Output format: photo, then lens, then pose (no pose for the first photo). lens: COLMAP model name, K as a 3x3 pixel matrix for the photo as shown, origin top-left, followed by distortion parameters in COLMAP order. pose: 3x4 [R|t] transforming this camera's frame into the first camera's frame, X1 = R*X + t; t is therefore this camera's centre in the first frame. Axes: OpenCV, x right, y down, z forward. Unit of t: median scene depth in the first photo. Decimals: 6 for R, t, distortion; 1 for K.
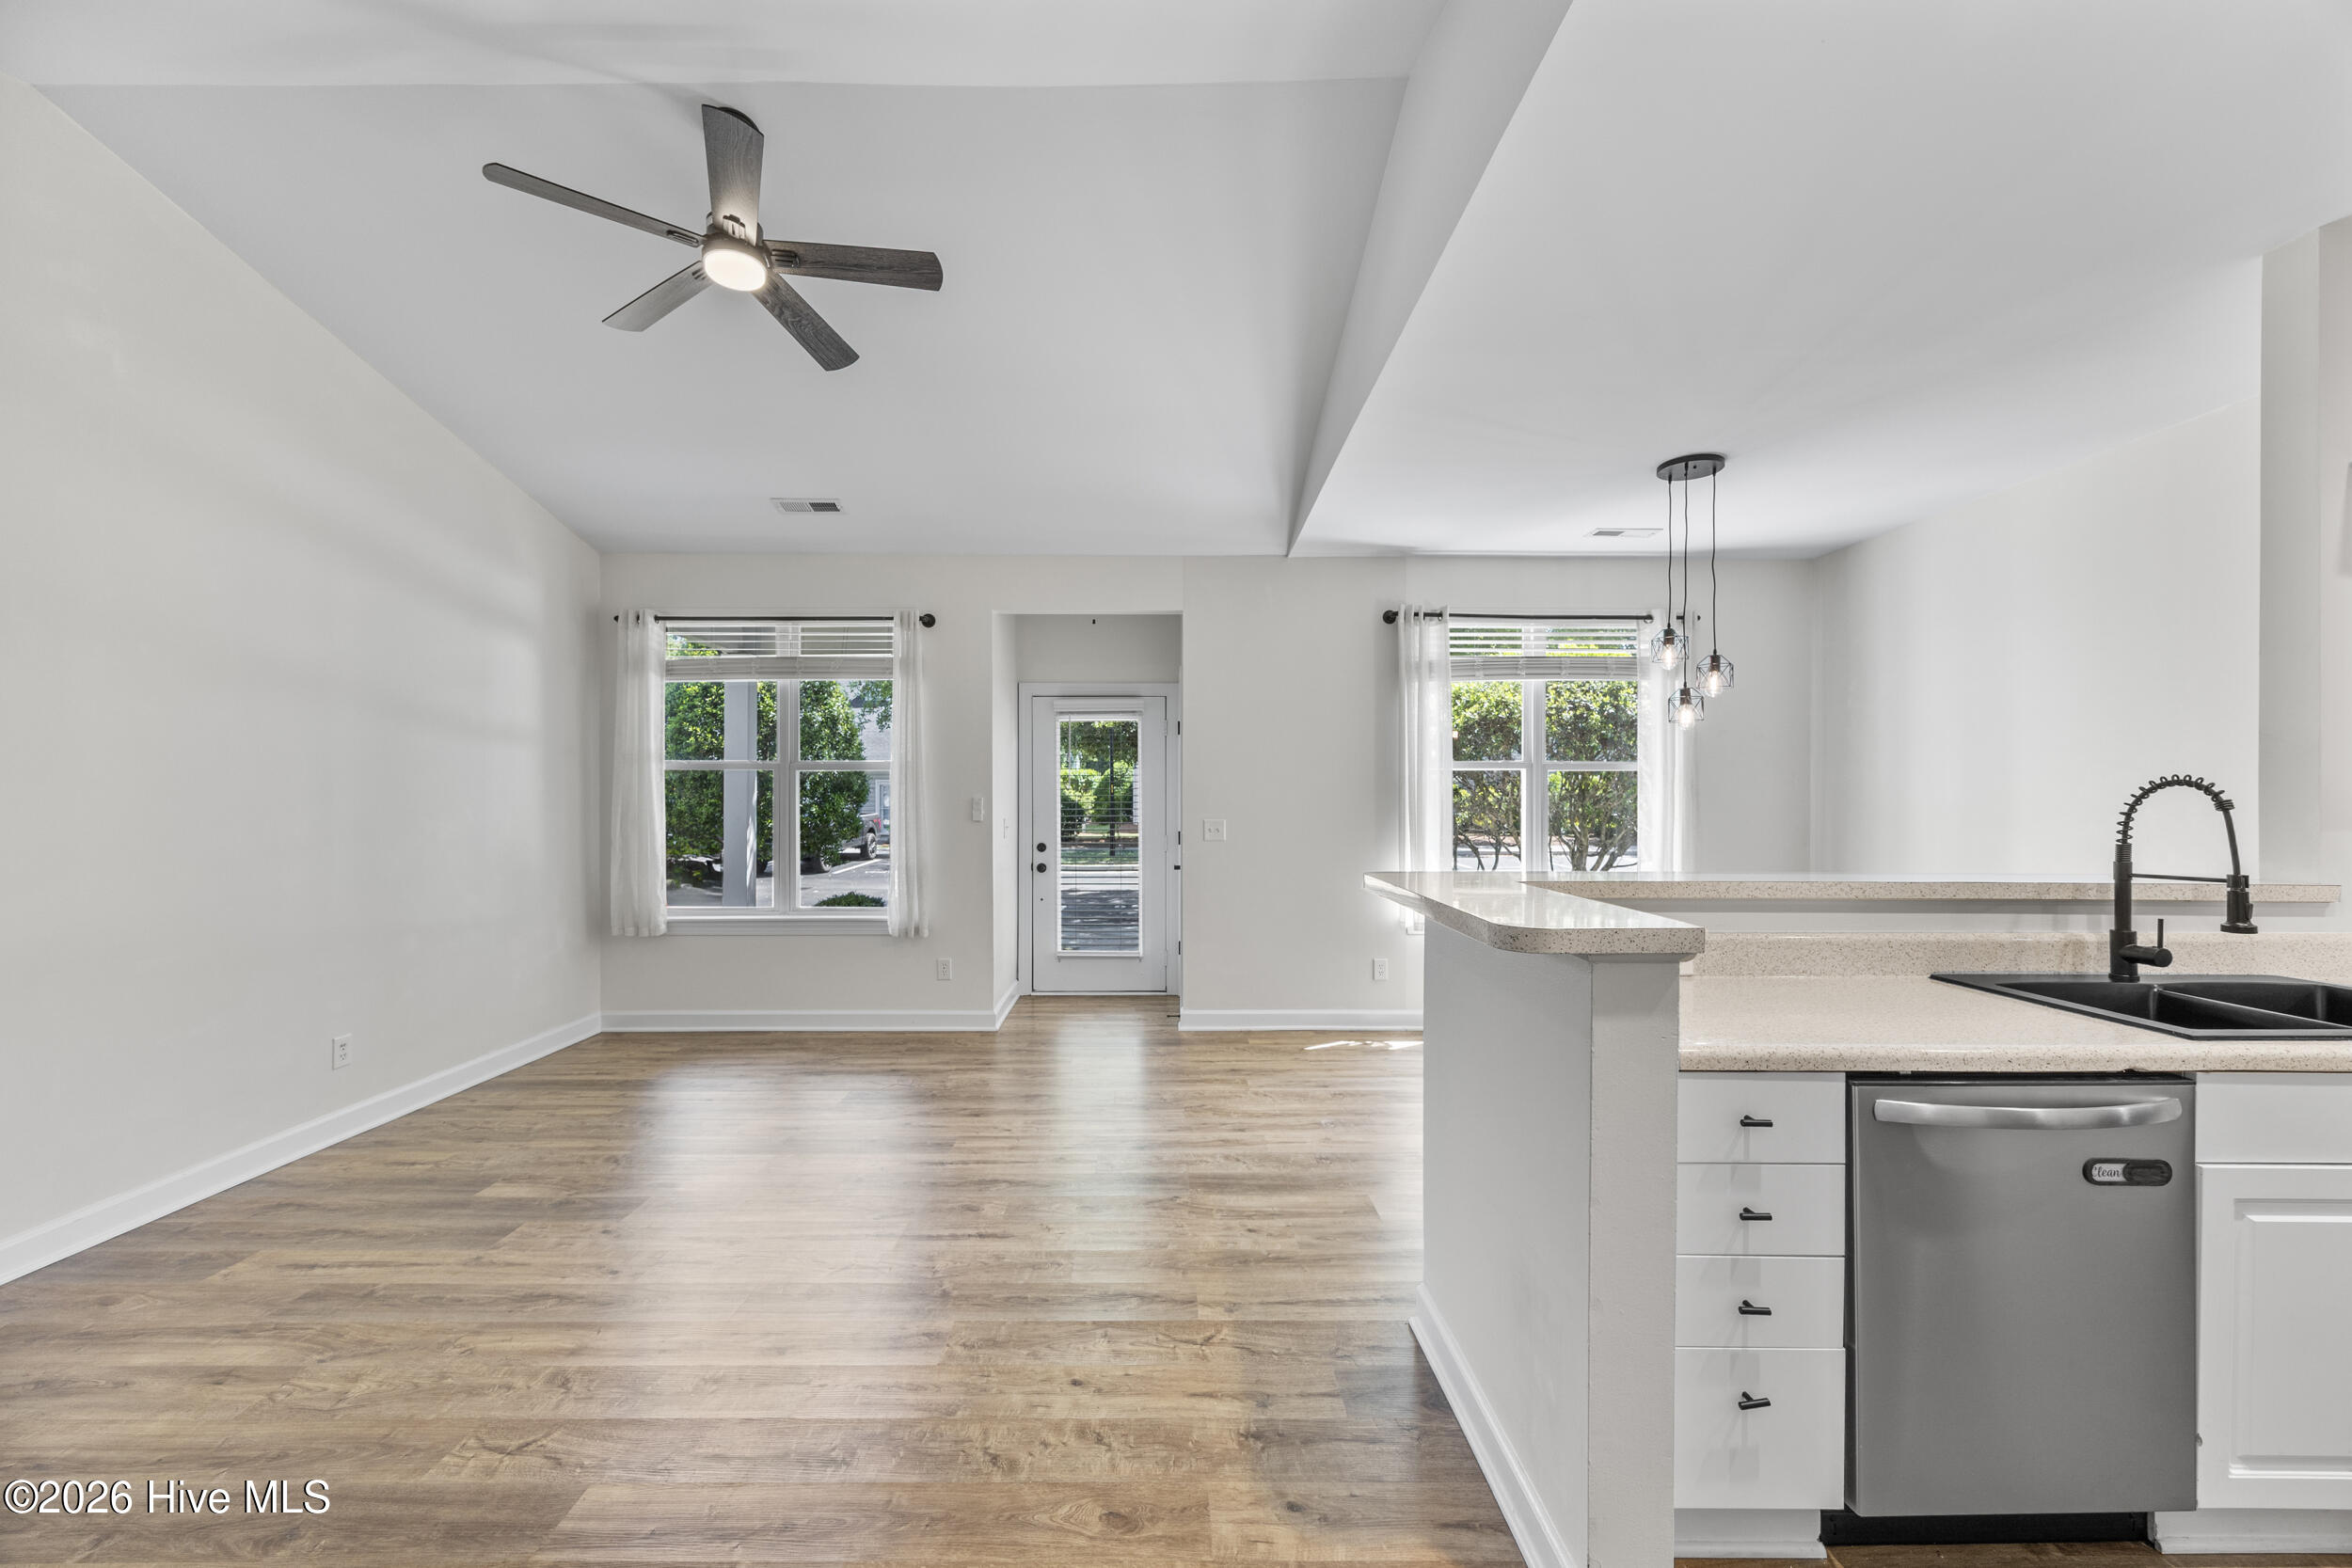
lens RADIAL K [[903.1, 0, 1150.9], [0, 903.1, 791.8], [0, 0, 1]] dist [0.001089, -0.000128]
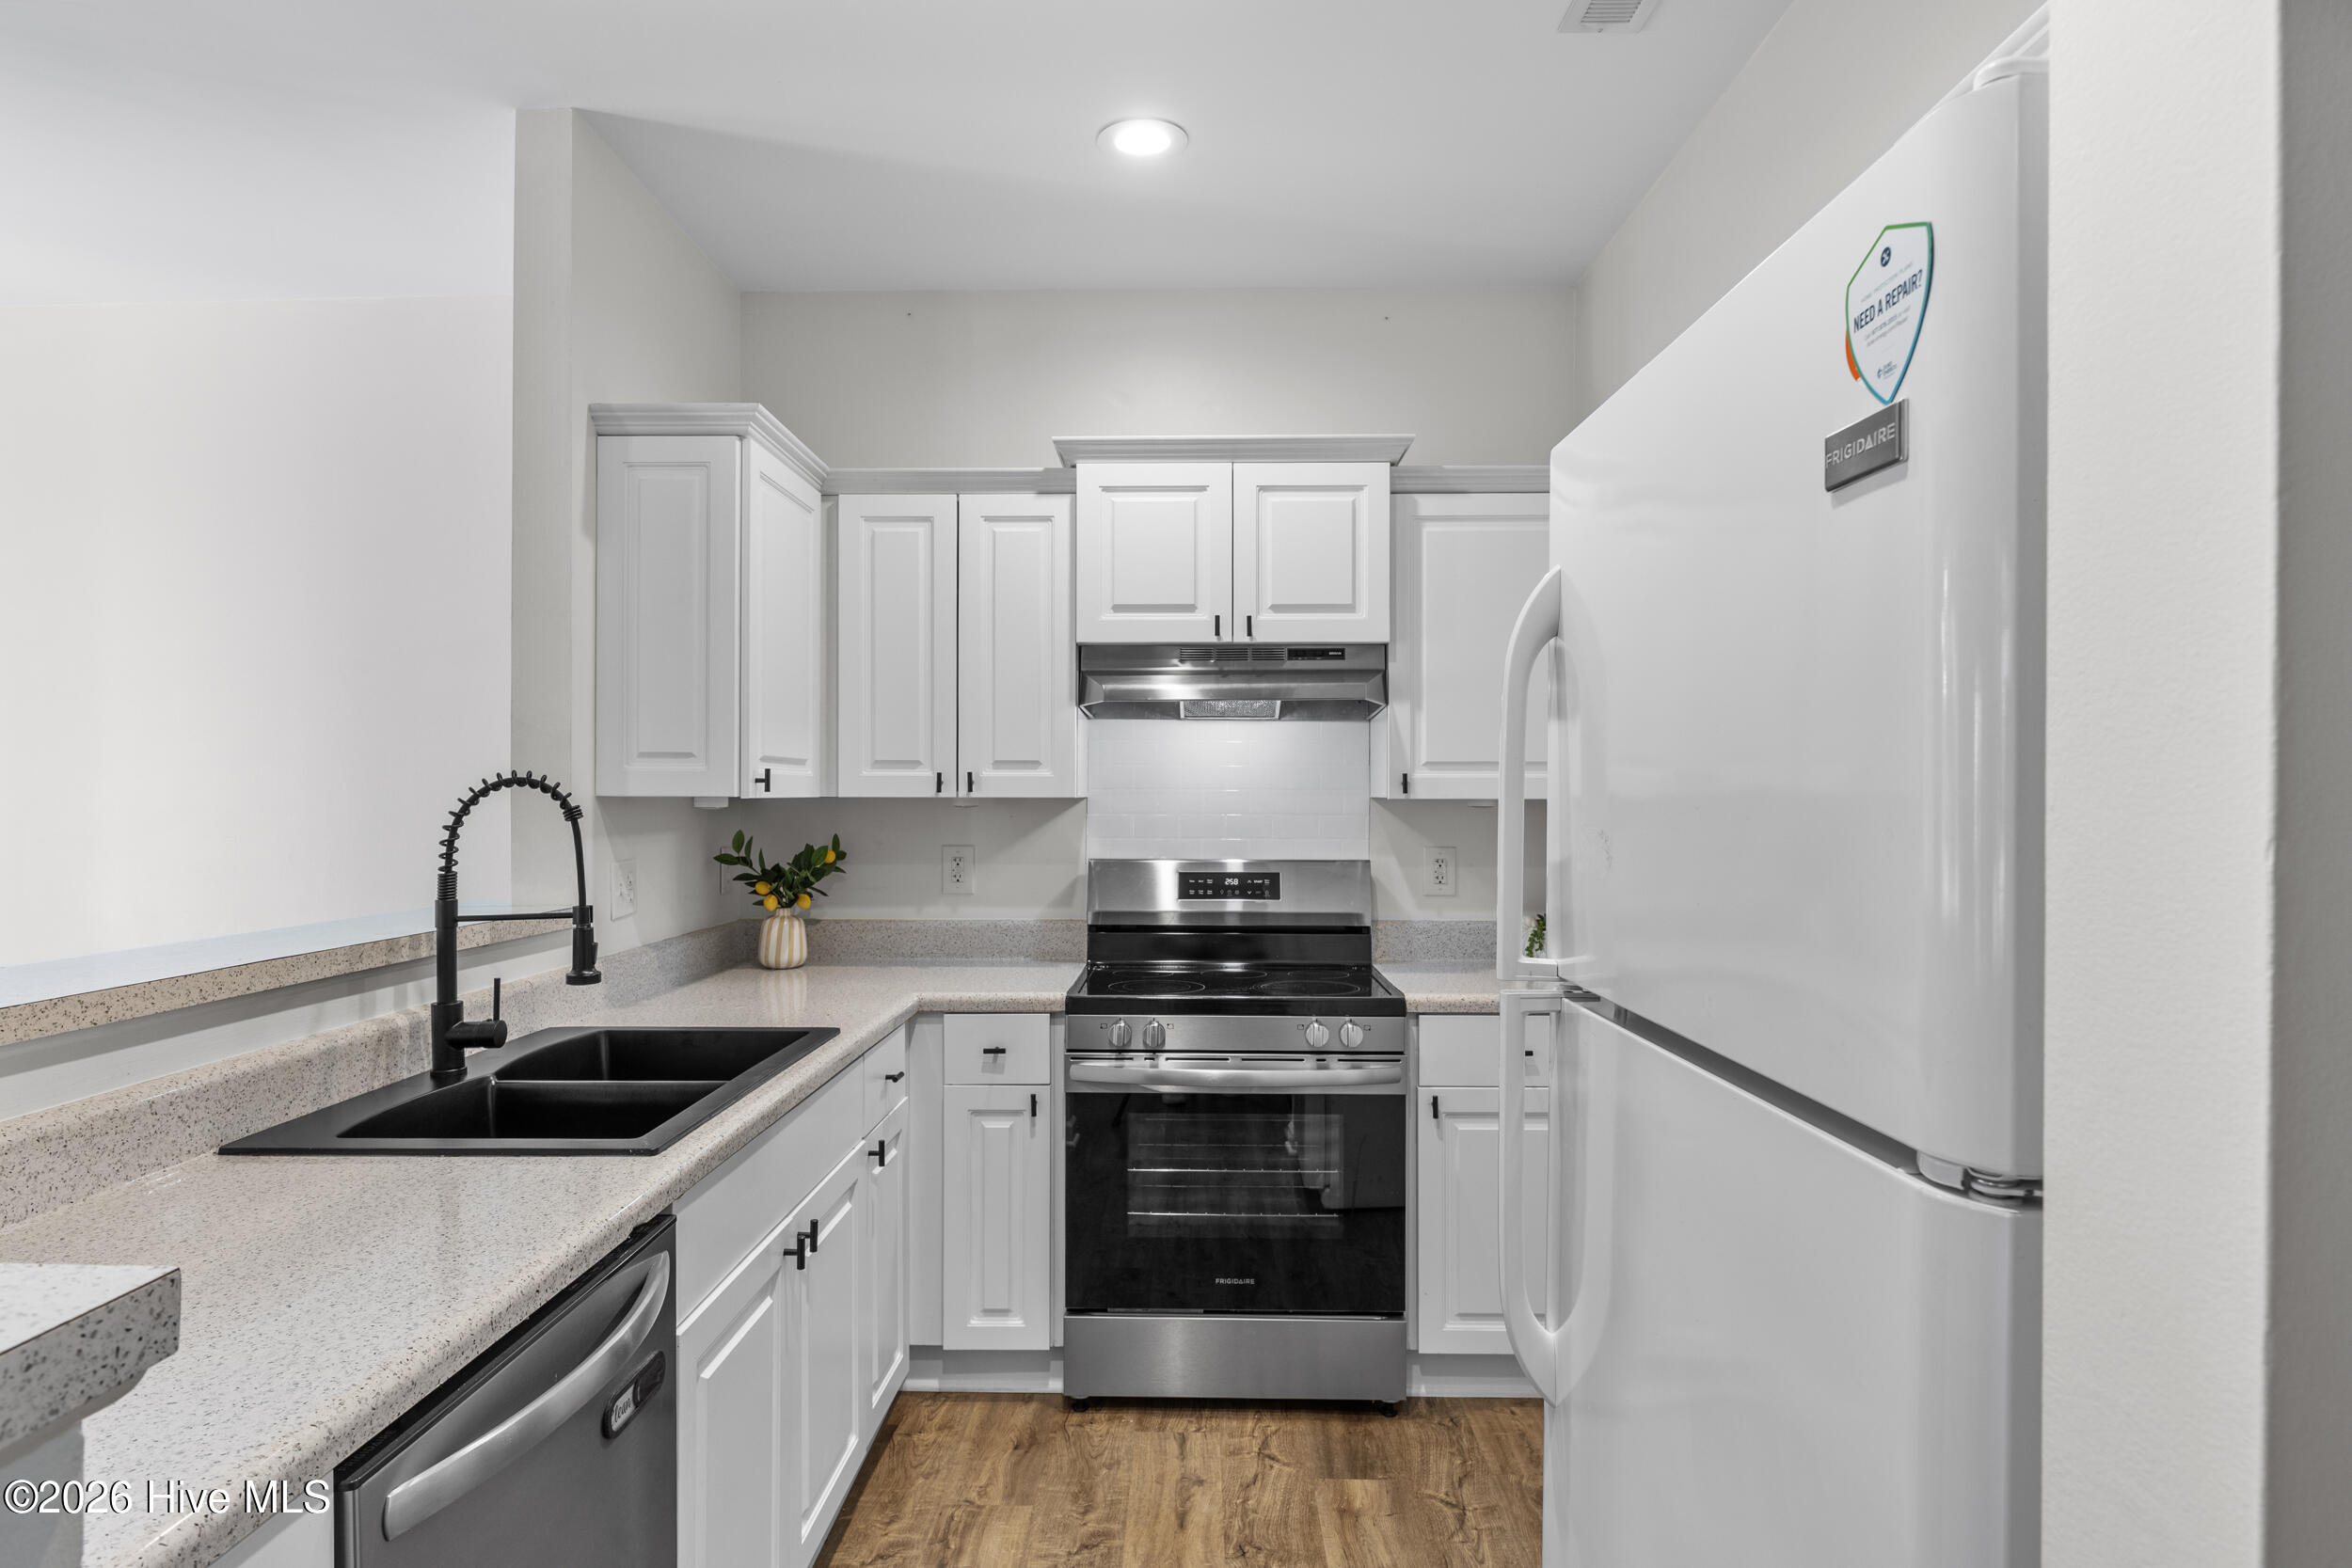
lens RADIAL K [[1285.3, 0, 1177.6], [0, 1285.3, 793.2], [0, 0, 1]] dist [-0.000512, -0.000296]
pose [[0.015598, -0.001007, 0.999878, 0.098565], [-0.000960, 0.999999, 0.001022, -0.002192], [-0.999878, -0.000976, 0.015597, 0.327863]]
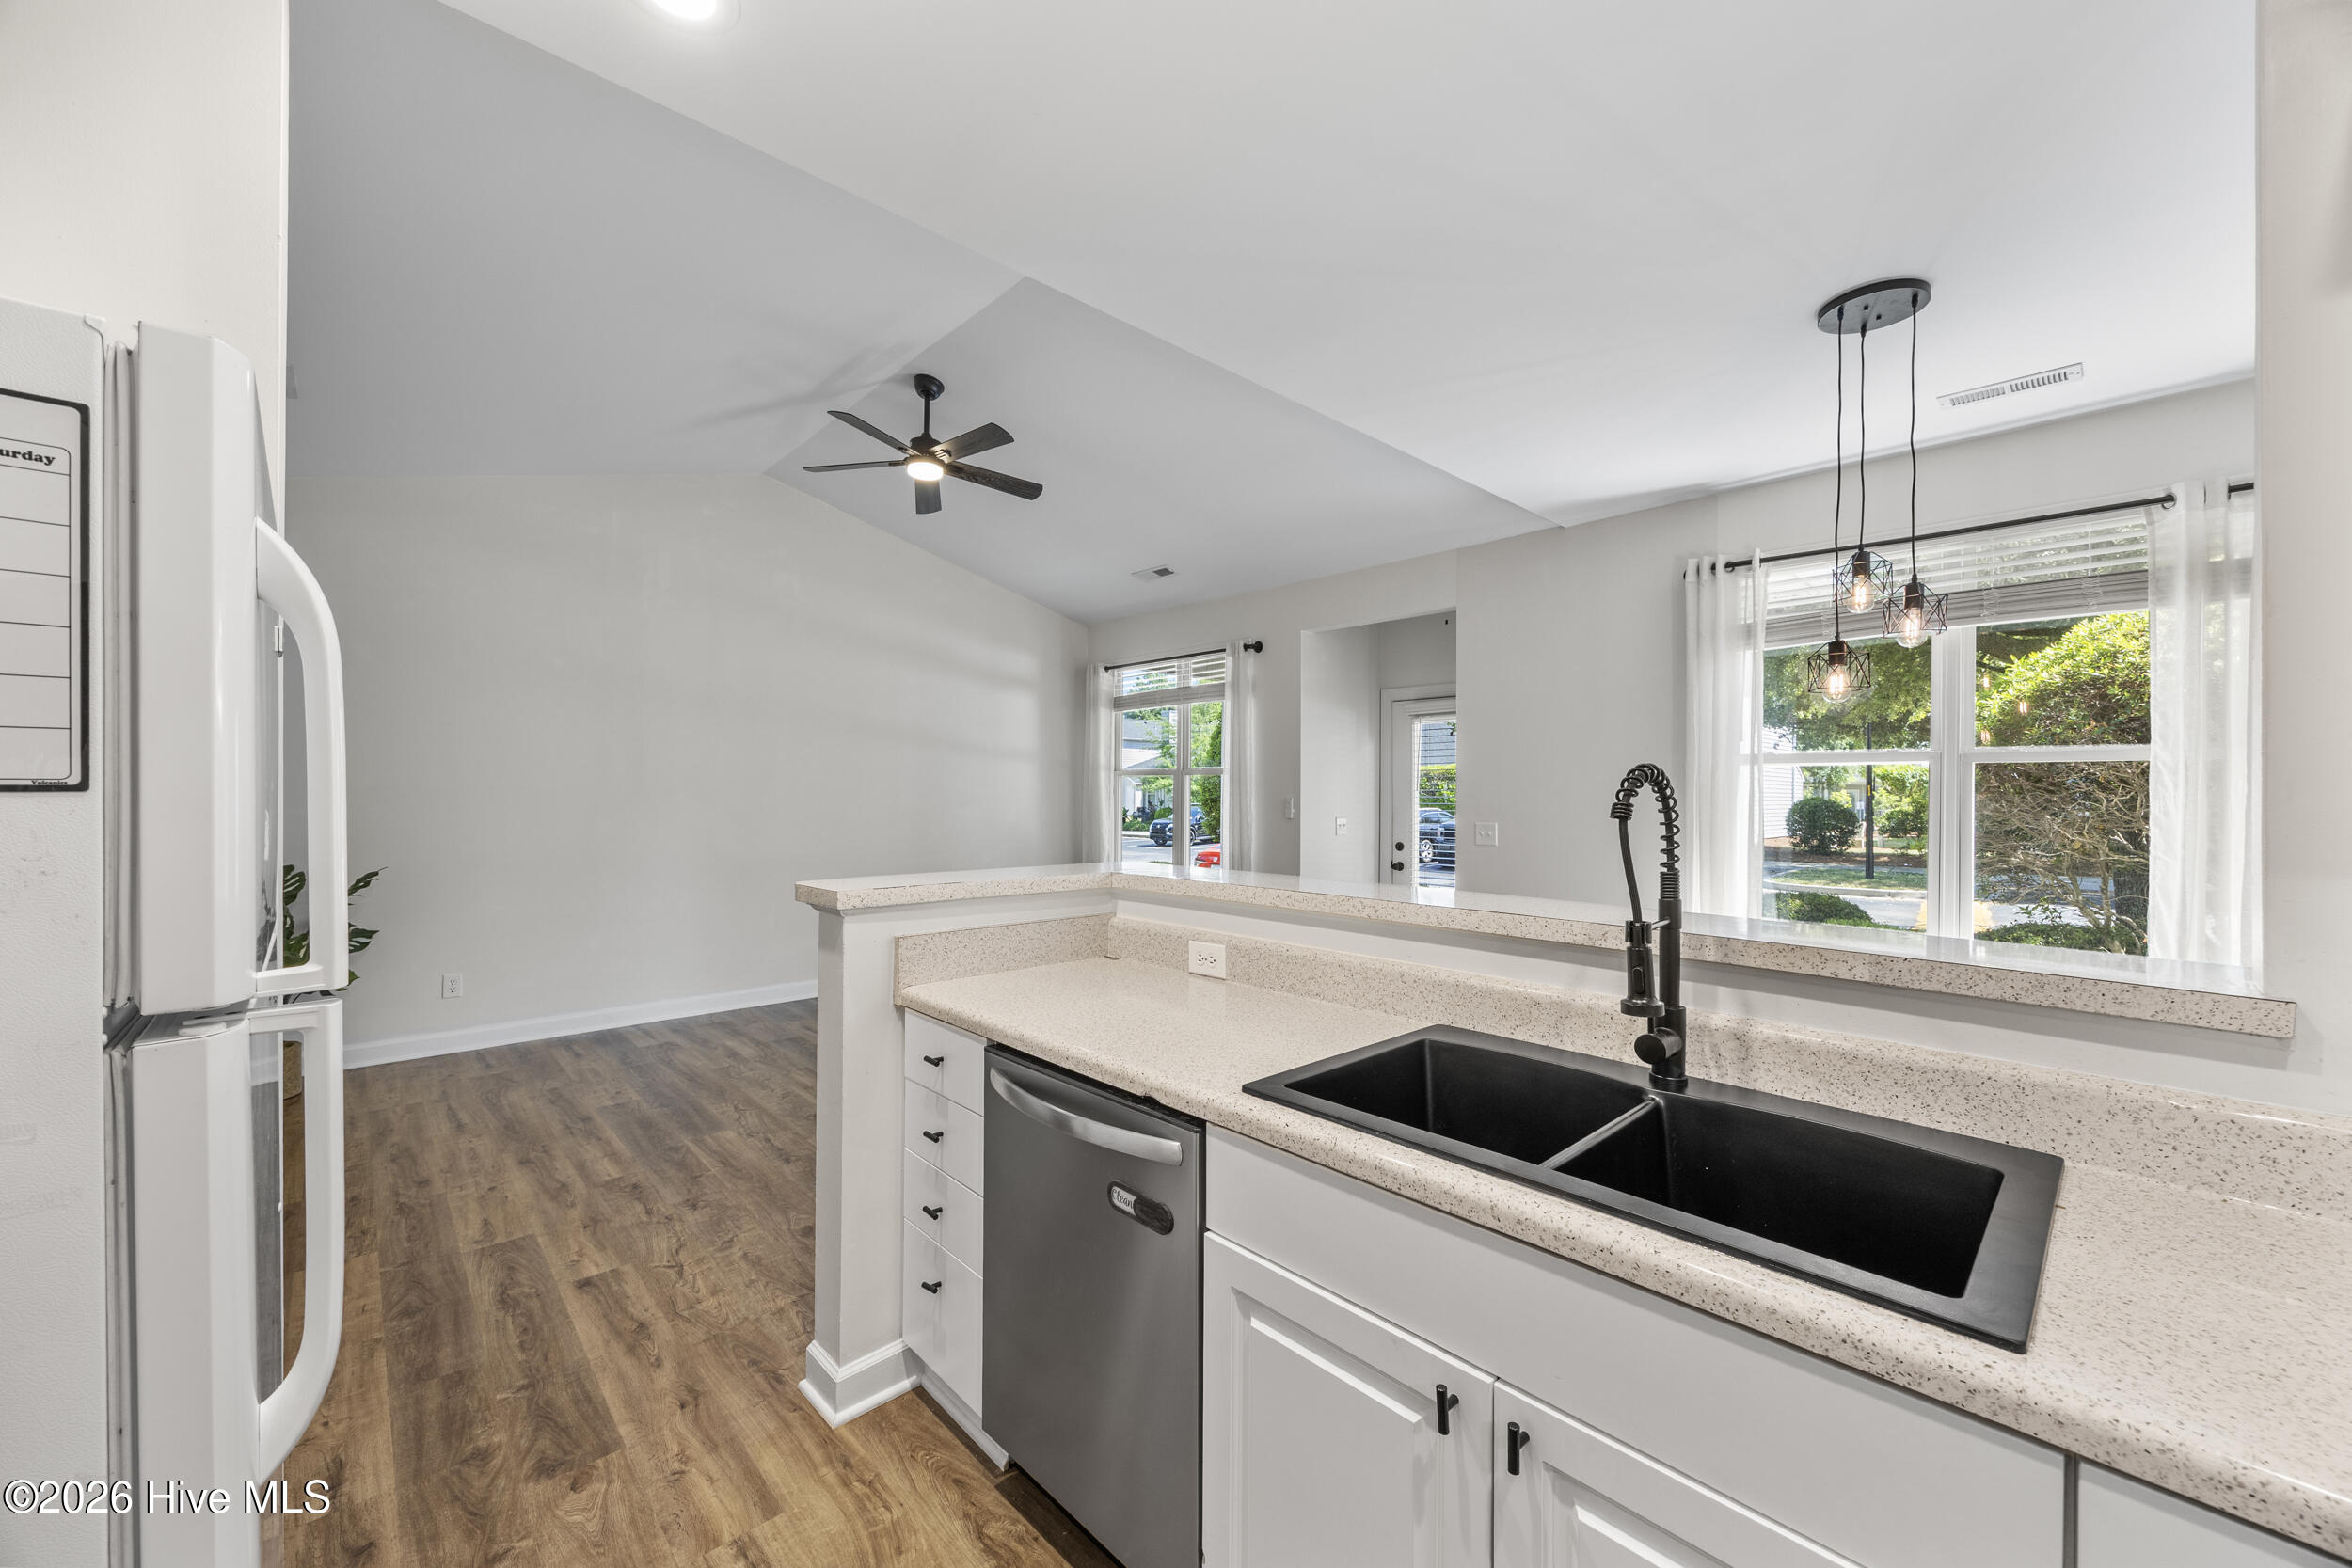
lens RADIAL K [[898.2, 0, 1161.3], [0, 898.2, 784.7], [0, 0, 1]] dist [-0.016513, 0.007684]
pose [[0.673660, -0.004833, -0.739026, 0.959570], [-0.002157, 0.999961, -0.008506, 0.000309], [0.739038, 0.007325, 0.673624, 0.218755]]
